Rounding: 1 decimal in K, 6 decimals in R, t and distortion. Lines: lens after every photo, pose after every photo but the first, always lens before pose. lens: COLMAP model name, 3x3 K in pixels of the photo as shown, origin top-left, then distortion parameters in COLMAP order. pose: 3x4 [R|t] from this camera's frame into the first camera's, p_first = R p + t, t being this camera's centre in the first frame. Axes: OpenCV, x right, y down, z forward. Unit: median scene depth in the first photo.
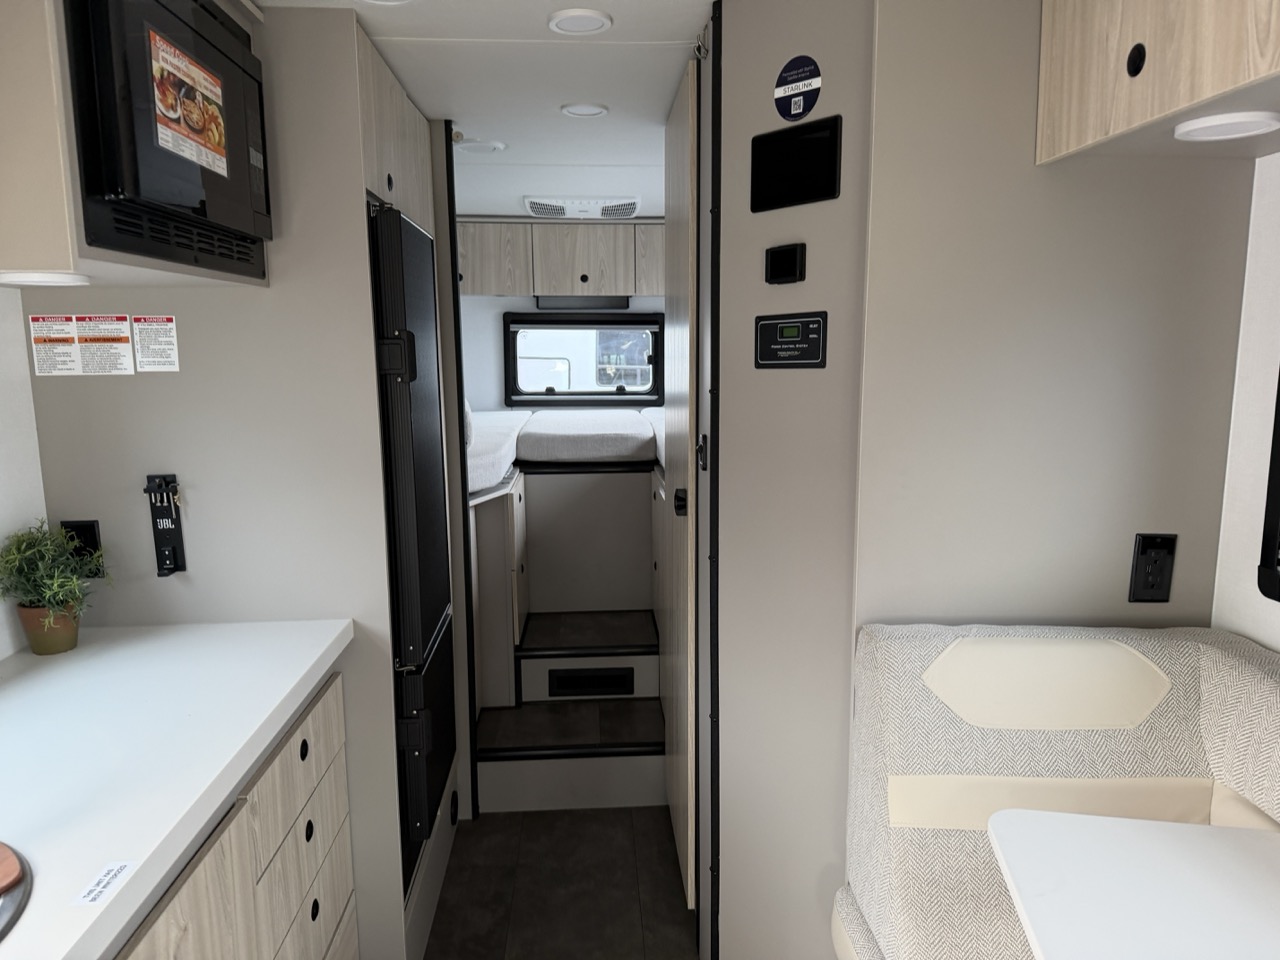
lens RADIAL K [[902.6, 0, 638.4], [0, 902.6, 486.8], [0, 0, 1]] dist [0.056972, -0.061769]
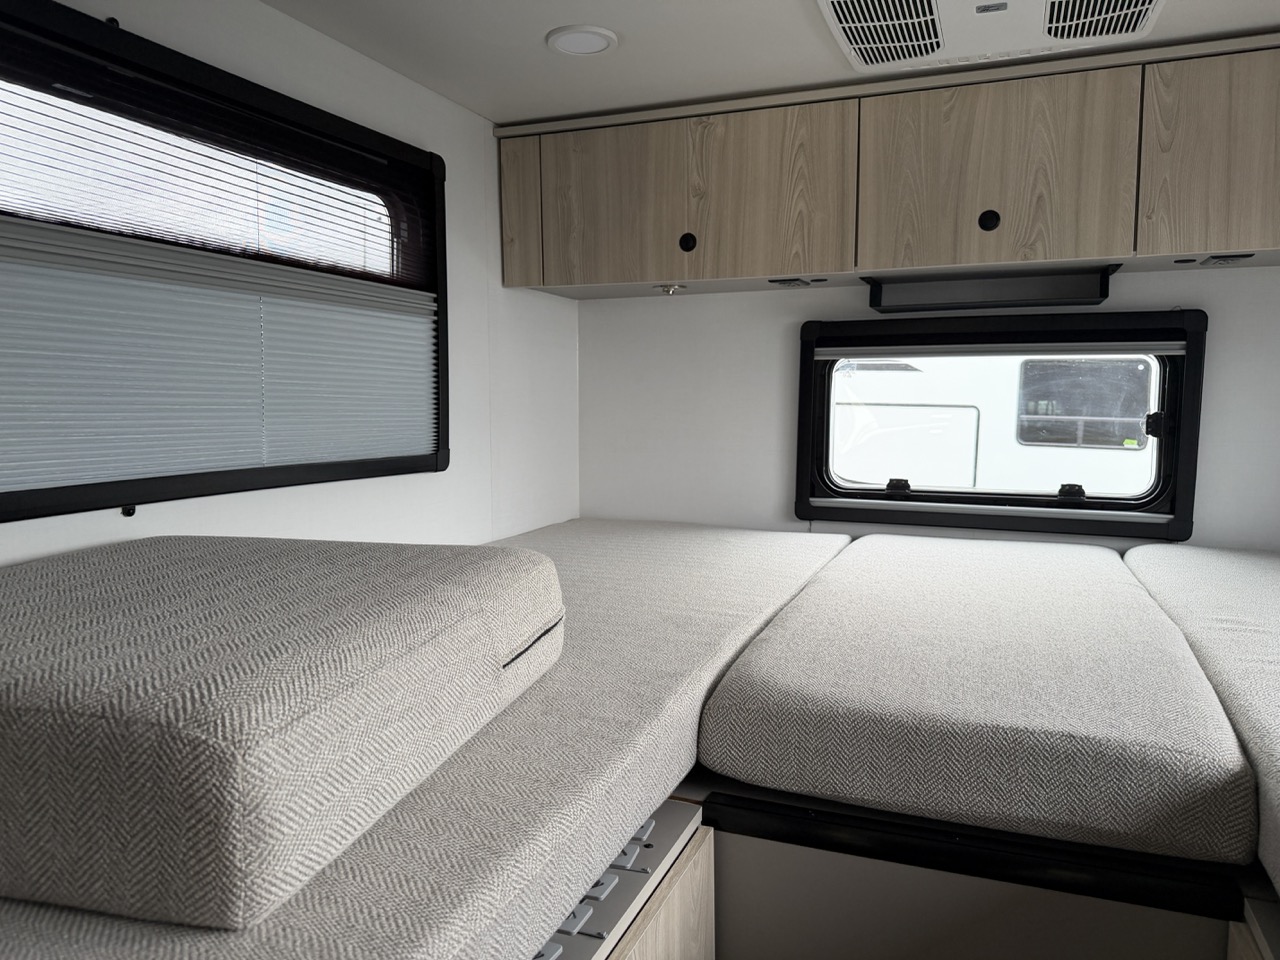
lens RADIAL K [[902.6, 0, 645.3], [0, 902.6, 476.5], [0, 0, 1]] dist [0.056972, -0.061769]
pose [[0.907538, 0.045315, -0.417518, -0.050670], [-0.069654, 0.996634, -0.043233, -0.189256], [0.414153, 0.068317, 0.907640, 1.200213]]
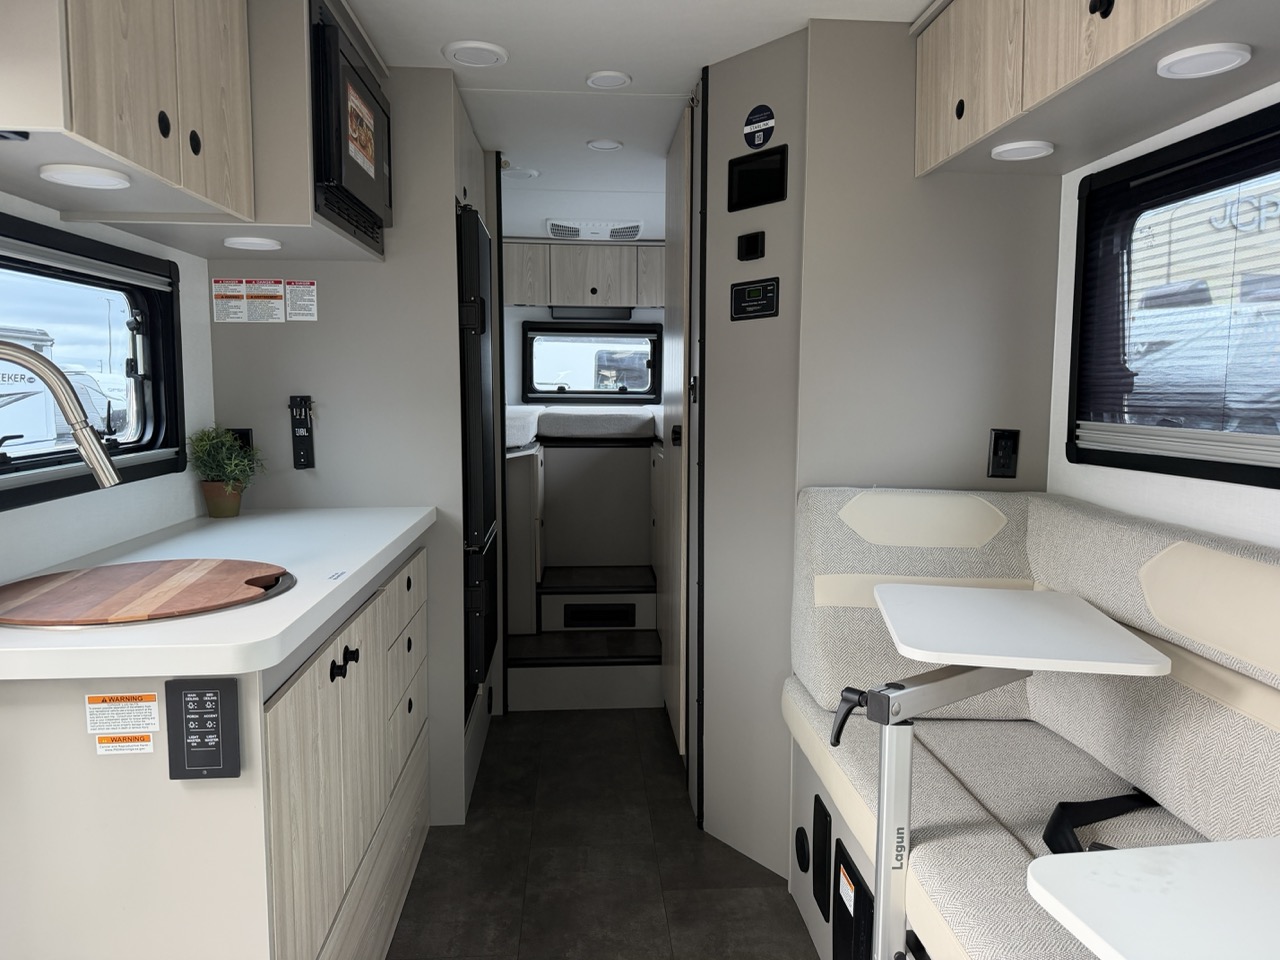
lens RADIAL K [[902.6, 0, 641.6], [0, 902.6, 474.4], [0, 0, 1]] dist [0.056972, -0.061769]
pose [[0.999885, 0.009877, 0.011513, -0.018679], [-0.009181, 0.998215, -0.059012, 0.151741], [-0.012075, 0.058900, 0.998191, -0.308850]]
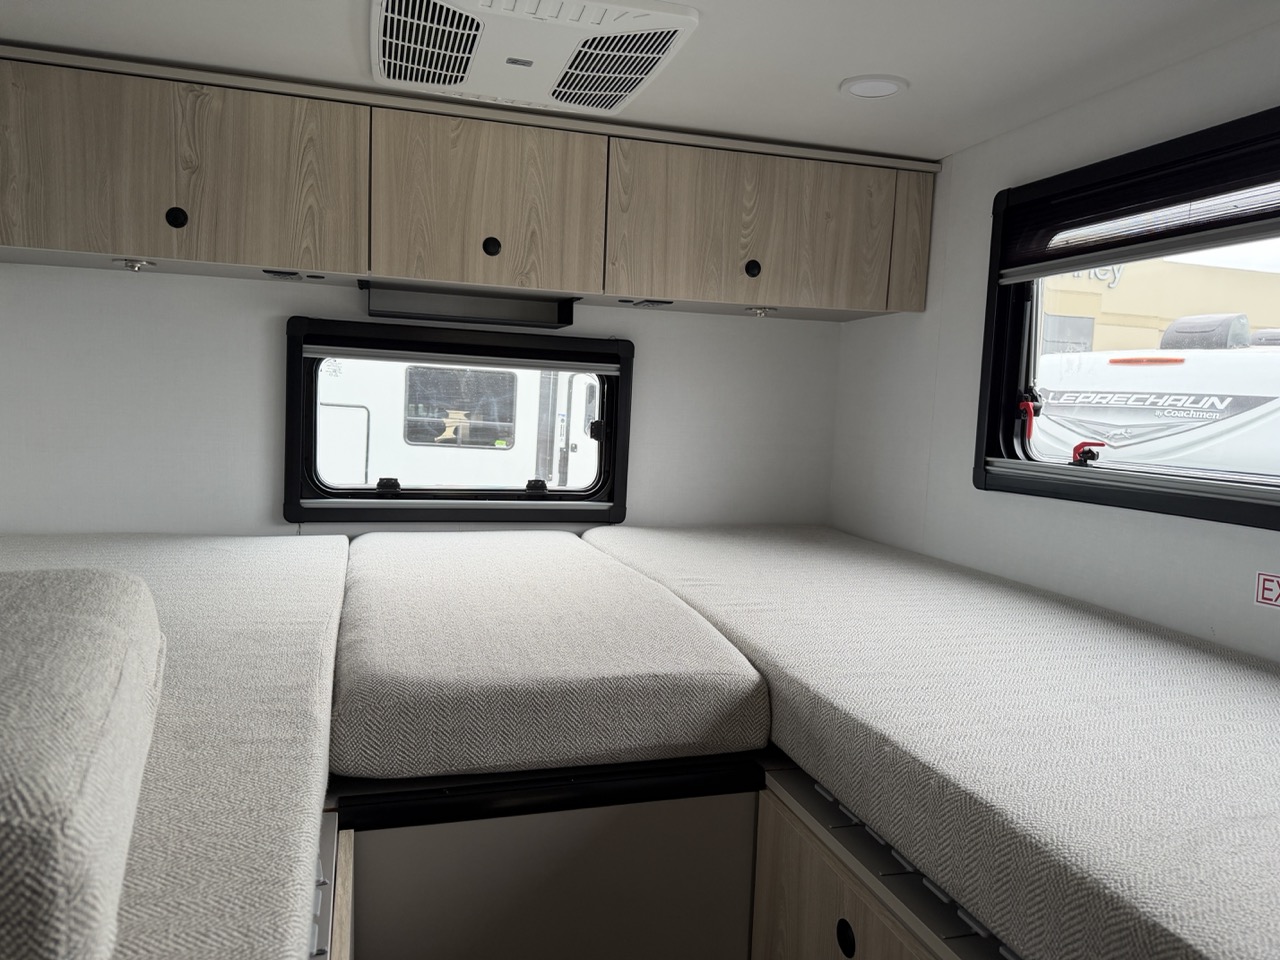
lens RADIAL K [[902.6, 0, 634.8], [0, 902.6, 481.8], [0, 0, 1]] dist [0.056972, -0.061769]
pose [[0.972603, 0.023848, 0.231247, -0.184781], [-0.009261, 0.997909, -0.063961, -0.181442], [-0.232289, 0.060067, 0.970790, 1.150713]]
